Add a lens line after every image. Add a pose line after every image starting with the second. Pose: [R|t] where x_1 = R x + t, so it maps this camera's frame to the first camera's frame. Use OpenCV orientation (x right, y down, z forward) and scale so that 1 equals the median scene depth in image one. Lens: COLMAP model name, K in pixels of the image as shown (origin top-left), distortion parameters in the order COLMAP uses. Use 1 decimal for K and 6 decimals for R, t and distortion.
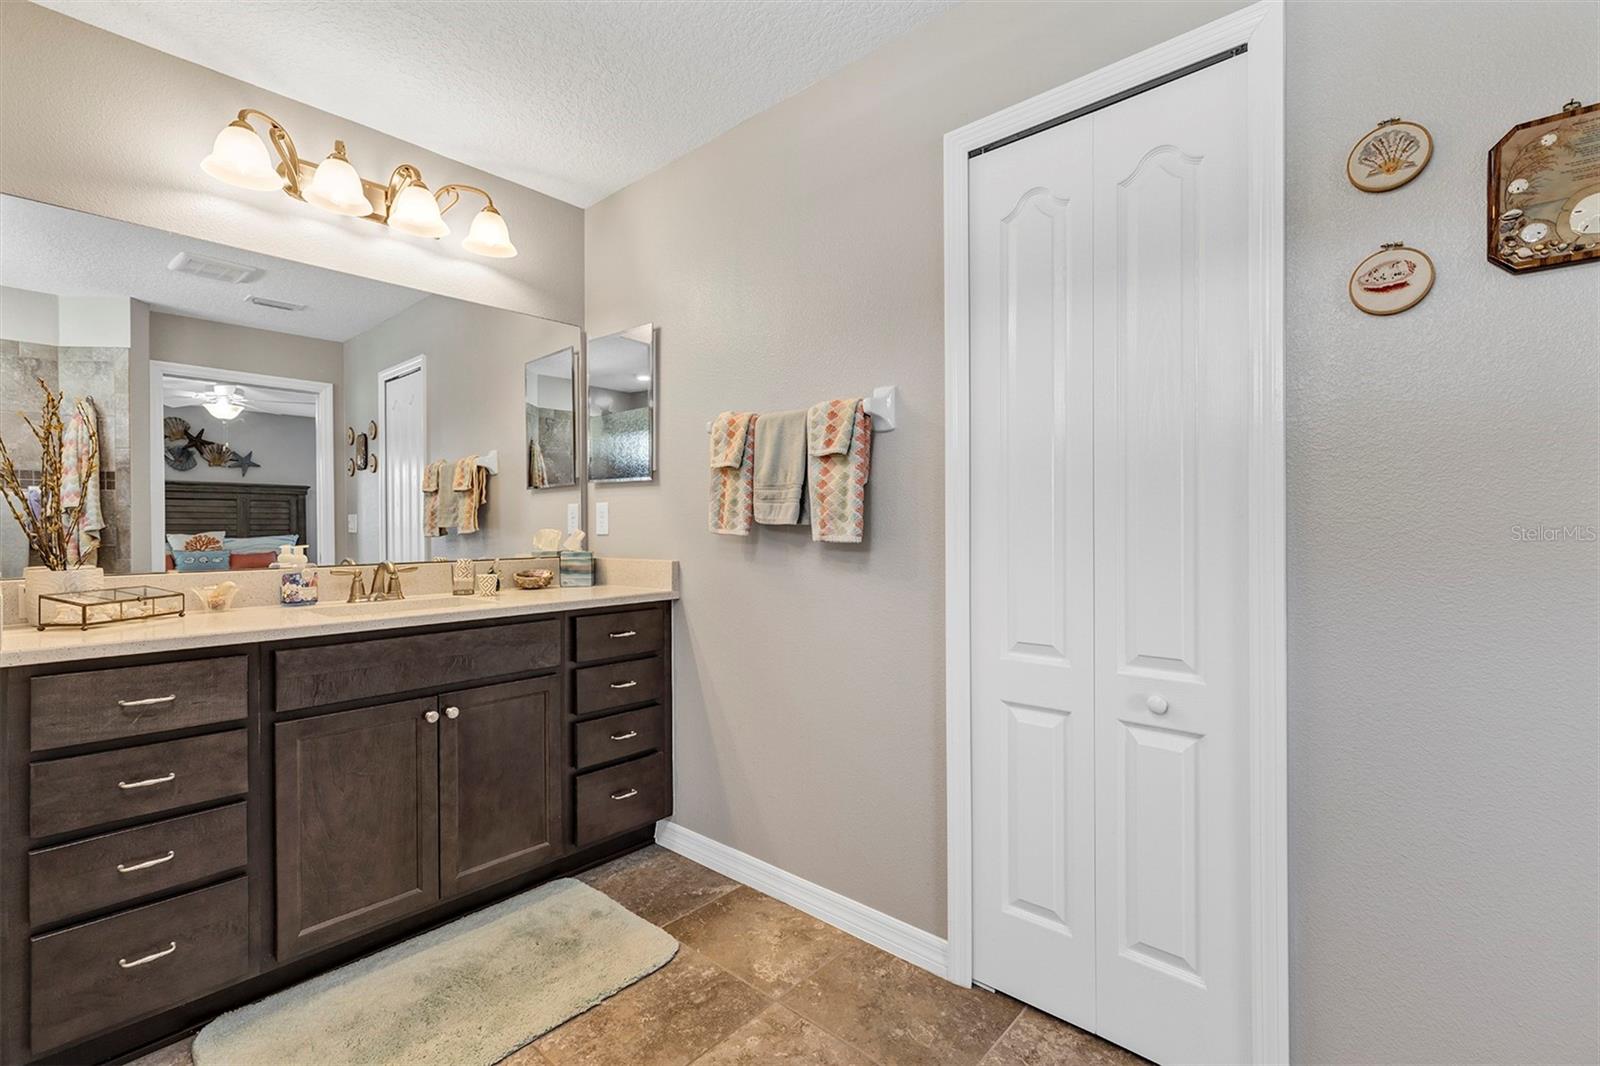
lens RADIAL K [[712.7, 0, 799.7], [0, 712.7, 527.2], [0, 0, 1]] dist [0.001317, -0.001060]
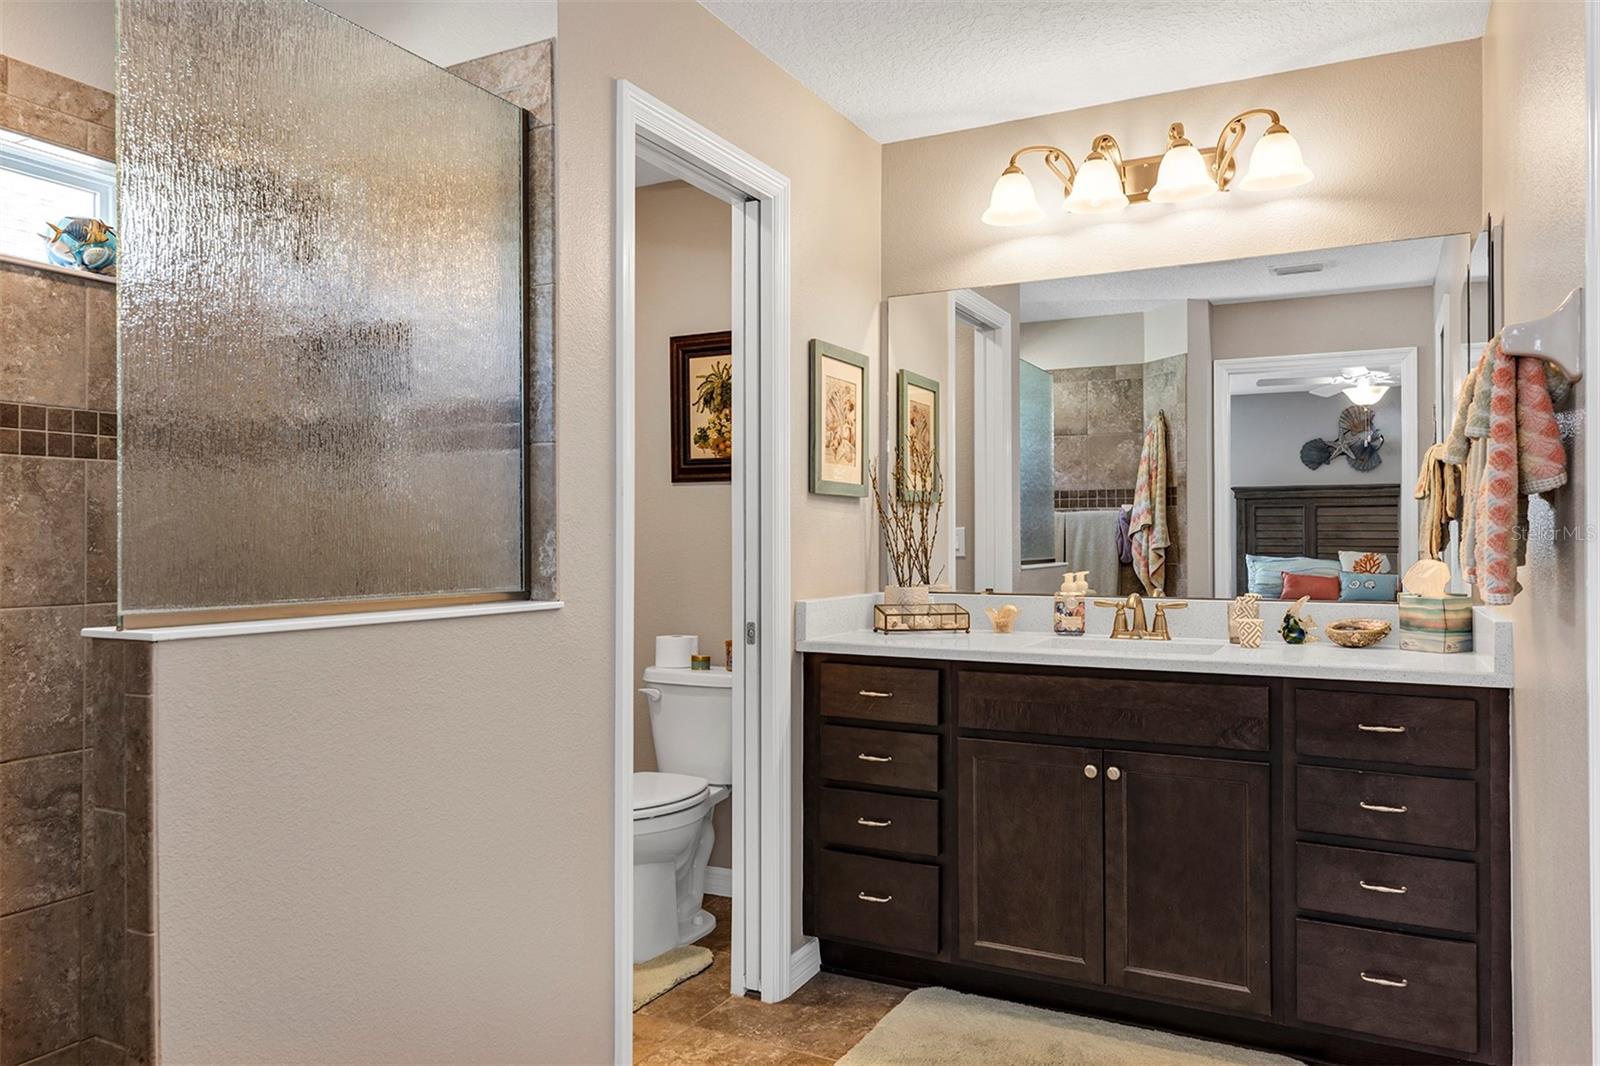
lens RADIAL K [[1117.4, 0, 798.8], [0, 1117.4, 533.7], [0, 0, 1]] dist [0.004663, 0.002487]
pose [[0.249303, 0.001617, -0.968424, 0.666648], [-0.004205, 0.999991, 0.000587, -0.026270], [0.968416, 0.003926, 0.249308, 0.269214]]
